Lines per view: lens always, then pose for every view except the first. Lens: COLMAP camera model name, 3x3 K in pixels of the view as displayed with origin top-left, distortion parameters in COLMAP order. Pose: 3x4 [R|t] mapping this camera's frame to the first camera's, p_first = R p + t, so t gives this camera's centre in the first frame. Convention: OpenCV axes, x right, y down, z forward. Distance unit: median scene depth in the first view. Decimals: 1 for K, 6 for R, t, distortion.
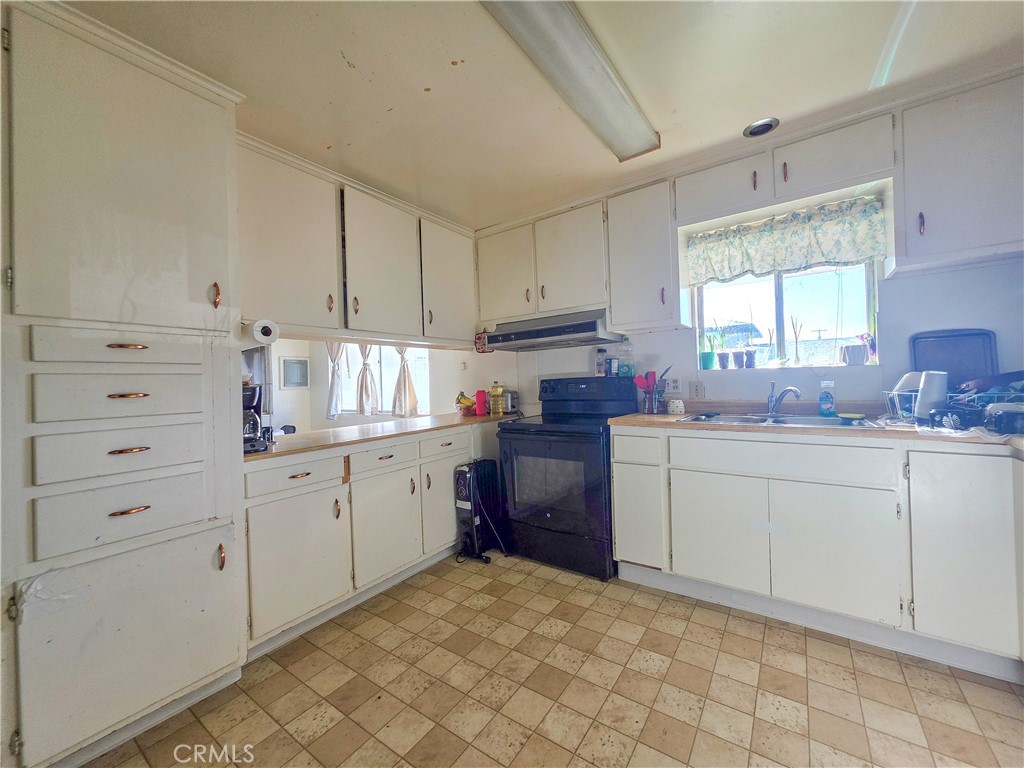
lens RADIAL K [[406.2, 0, 516.6], [0, 406.2, 381.7], [0, 0, 1]] dist [-0.002148, -0.000420]
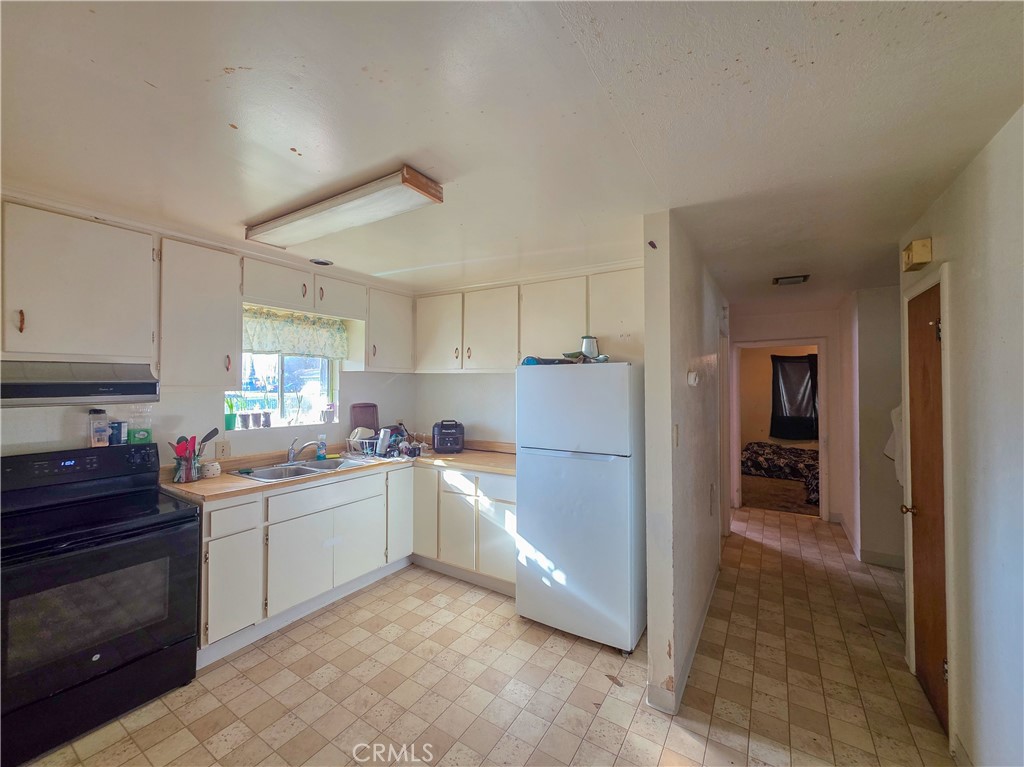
lens RADIAL K [[406.2, 0, 515.7], [0, 406.2, 382.4], [0, 0, 1]] dist [-0.002148, -0.000420]
pose [[-0.057031, 0.037373, 0.997673, -0.779854], [-0.006040, 0.999268, -0.037778, -0.142565], [-0.998354, -0.008181, -0.056764, 0.368233]]
